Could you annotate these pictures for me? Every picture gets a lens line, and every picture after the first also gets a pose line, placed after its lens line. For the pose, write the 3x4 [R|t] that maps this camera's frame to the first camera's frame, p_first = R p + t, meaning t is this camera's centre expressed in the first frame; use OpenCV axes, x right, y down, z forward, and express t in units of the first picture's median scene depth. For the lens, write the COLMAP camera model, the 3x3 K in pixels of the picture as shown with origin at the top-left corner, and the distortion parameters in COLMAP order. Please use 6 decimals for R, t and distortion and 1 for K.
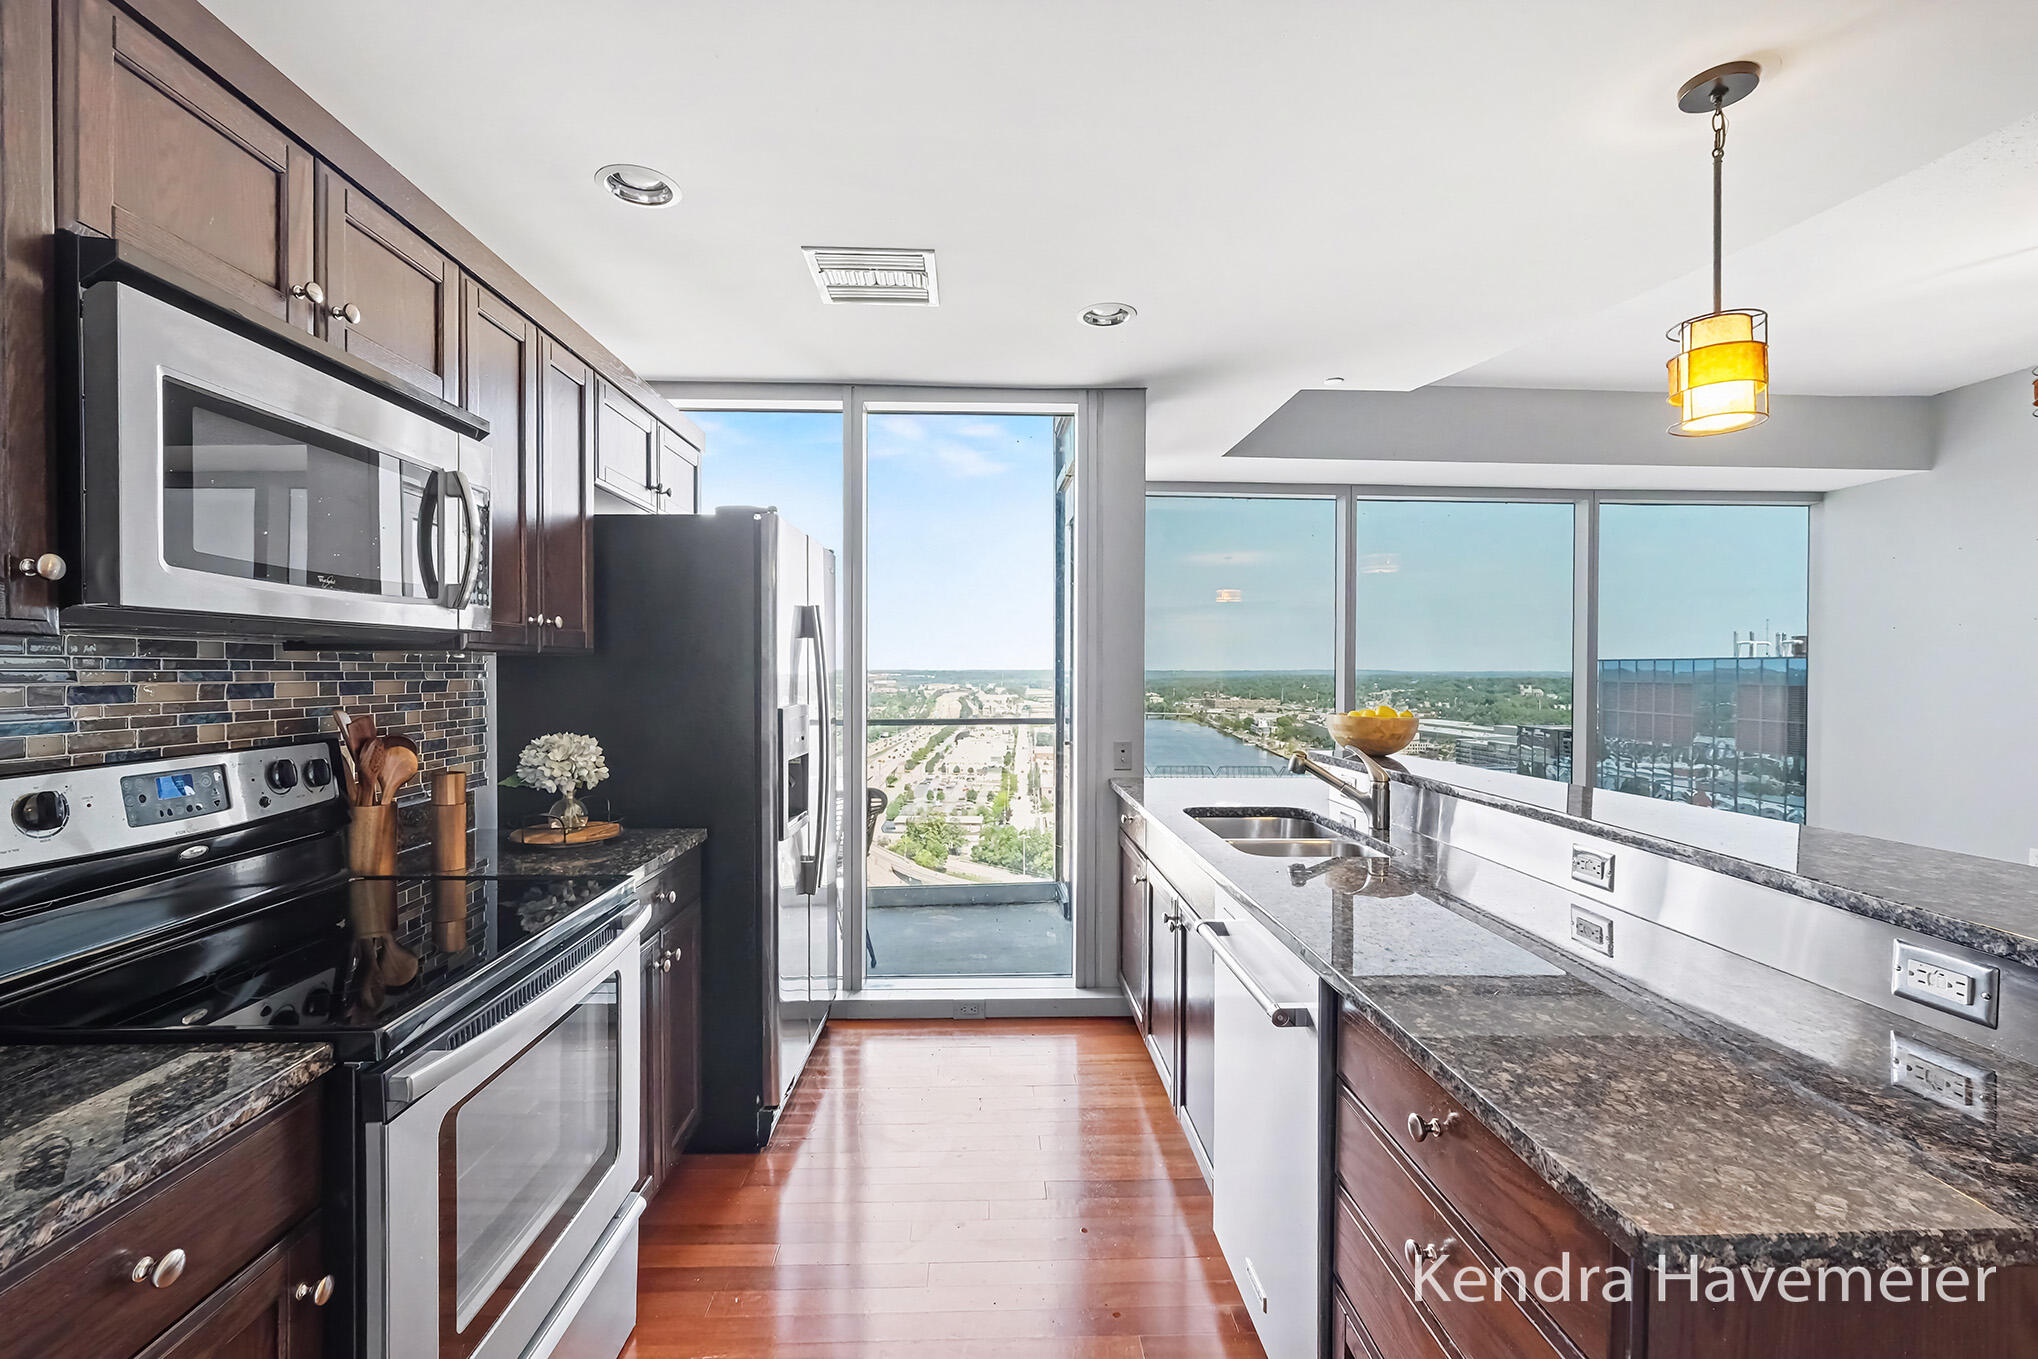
lens RADIAL K [[900.3, 0, 1024.4], [0, 900.3, 675.2], [0, 0, 1]] dist [0.000617, 0.000339]
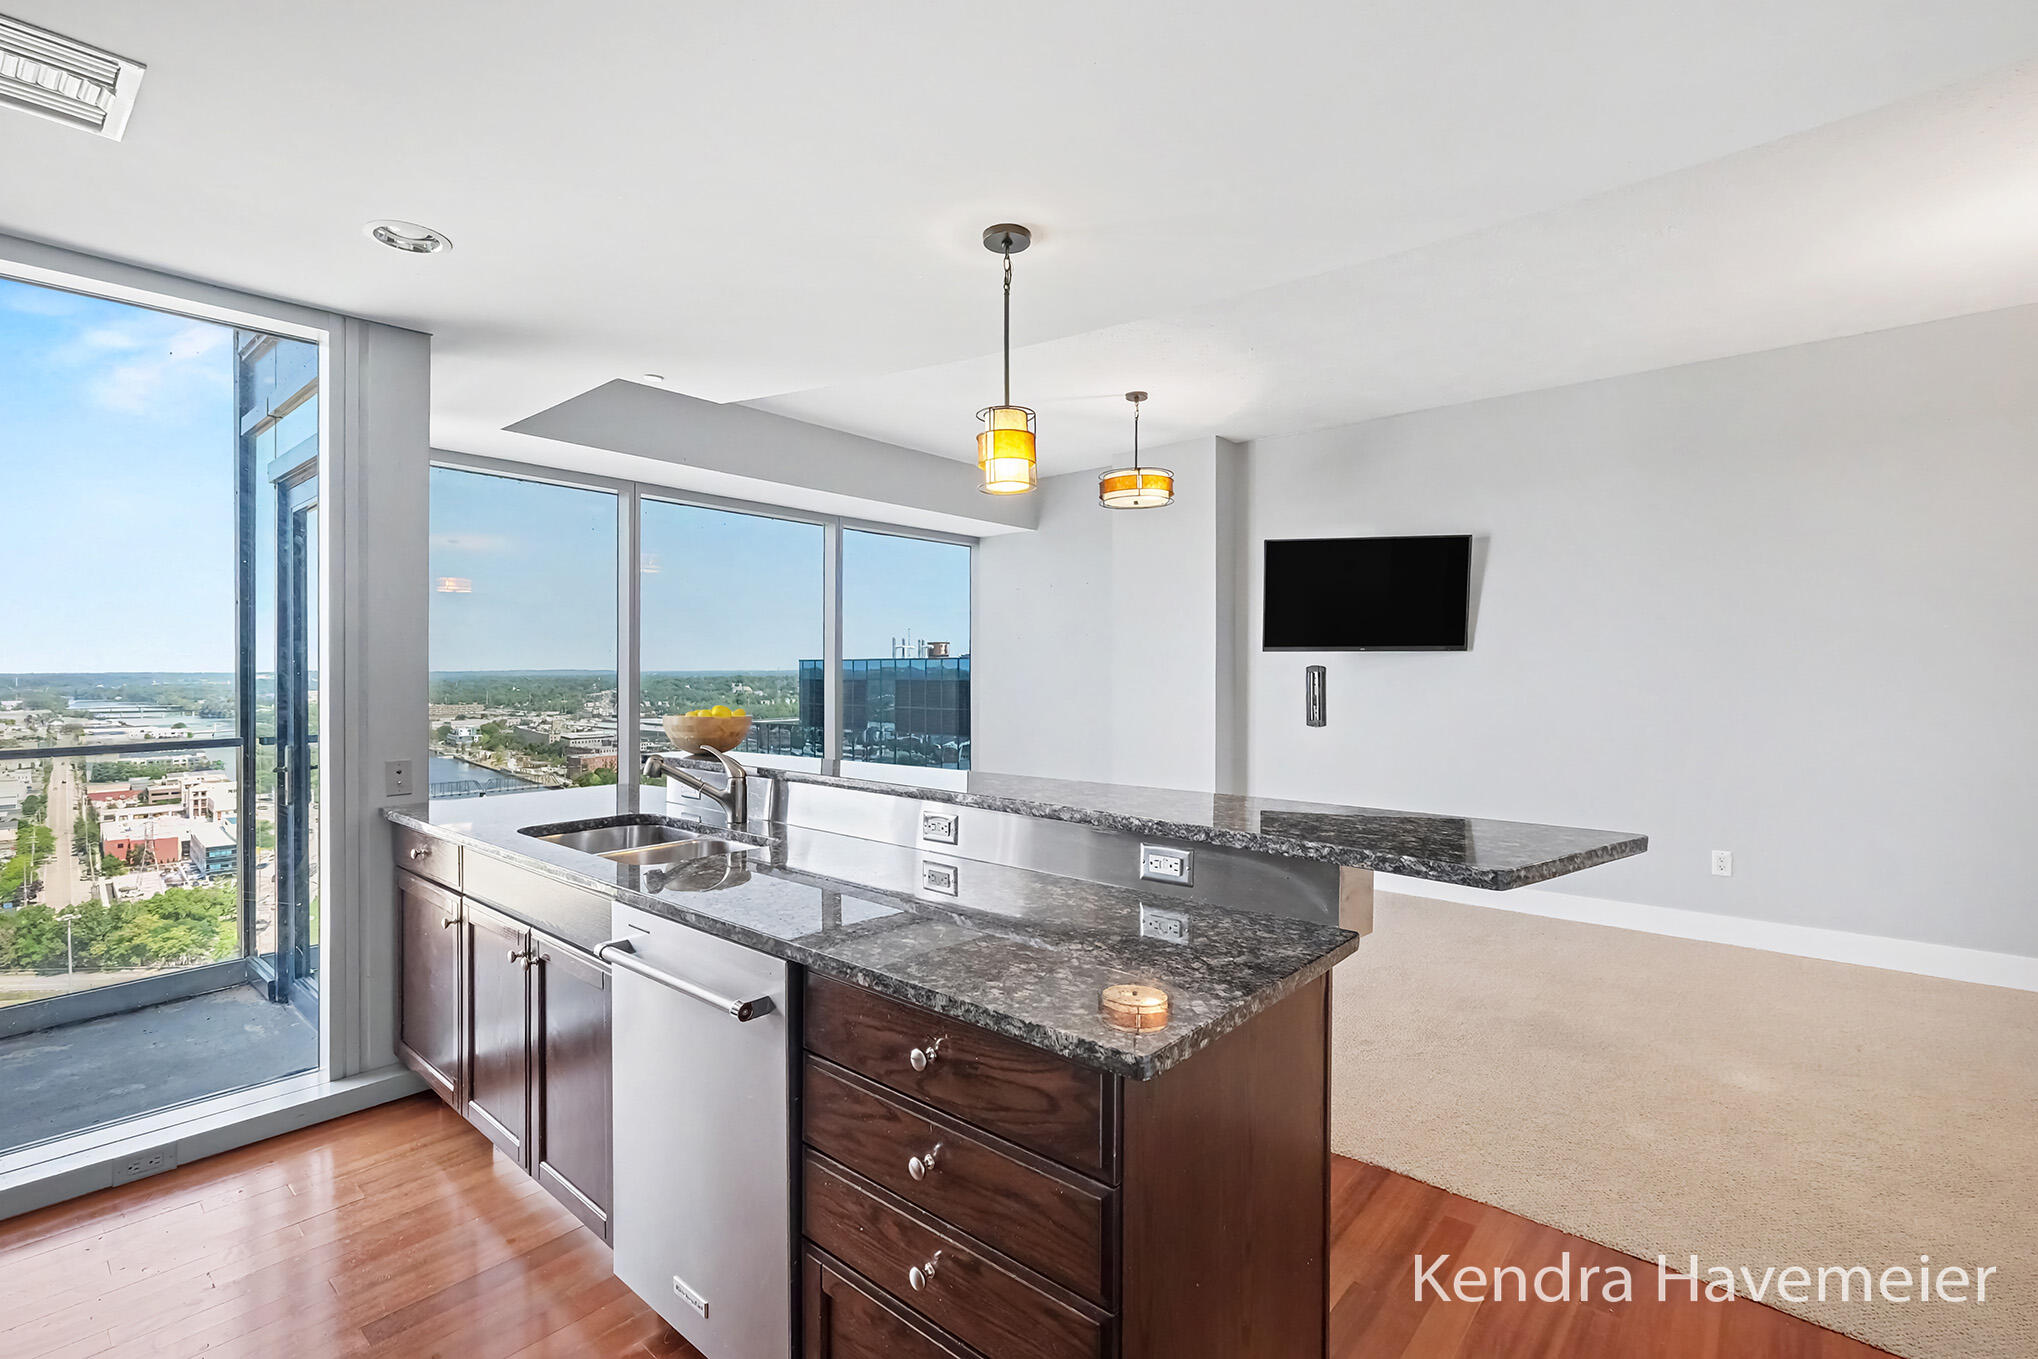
lens RADIAL K [[900.3, 0, 1024.4], [0, 900.3, 675.2], [0, 0, 1]] dist [0.000617, 0.000339]
pose [[0.684016, -0.010333, 0.729394, -0.097801], [0.010312, 0.999937, 0.004494, -0.001343], [-0.729394, 0.004447, 0.684080, 0.028526]]
